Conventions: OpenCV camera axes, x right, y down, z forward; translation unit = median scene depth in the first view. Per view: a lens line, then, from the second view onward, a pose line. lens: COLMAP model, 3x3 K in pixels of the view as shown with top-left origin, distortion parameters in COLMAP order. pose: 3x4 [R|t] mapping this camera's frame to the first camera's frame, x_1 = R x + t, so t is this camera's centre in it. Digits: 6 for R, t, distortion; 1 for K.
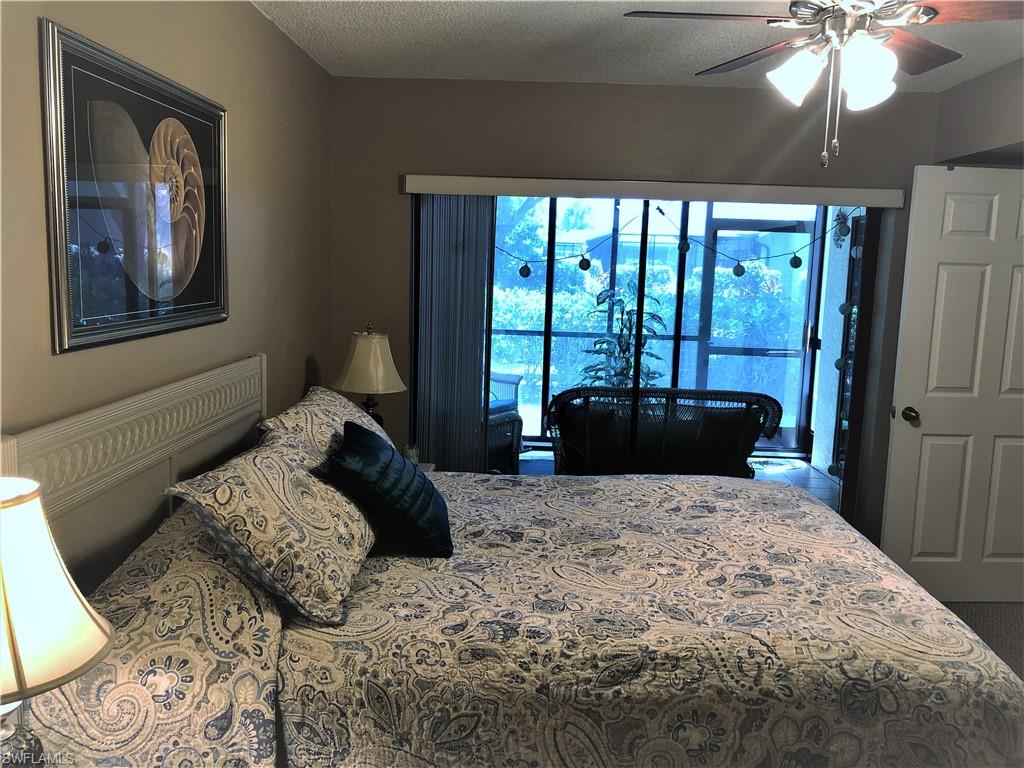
lens RADIAL K [[843.3, 0, 517.9], [0, 843.3, 382.1], [0, 0, 1]] dist [0.044396, -0.038046]
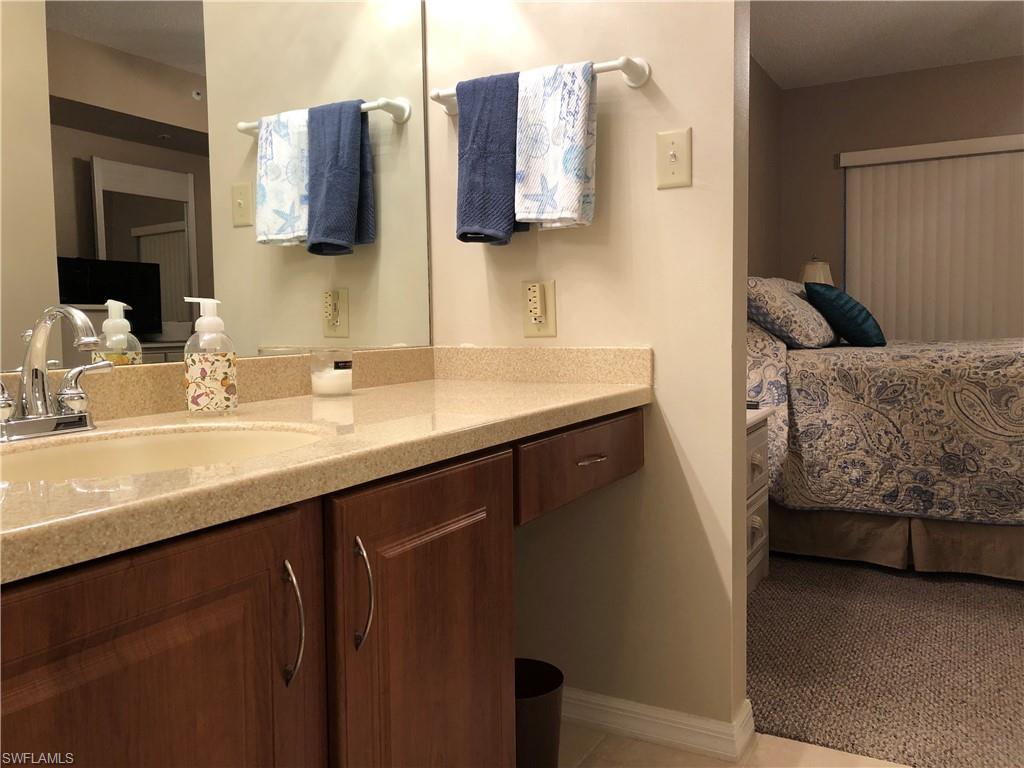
lens RADIAL K [[843.3, 0, 511.7], [0, 843.3, 386.2], [0, 0, 1]] dist [0.044396, -0.038046]
pose [[0.886108, -0.015736, -0.463212, 0.046901], [-0.012311, 0.998272, -0.057464, 0.505515], [0.463315, 0.056622, 0.884383, -0.945660]]
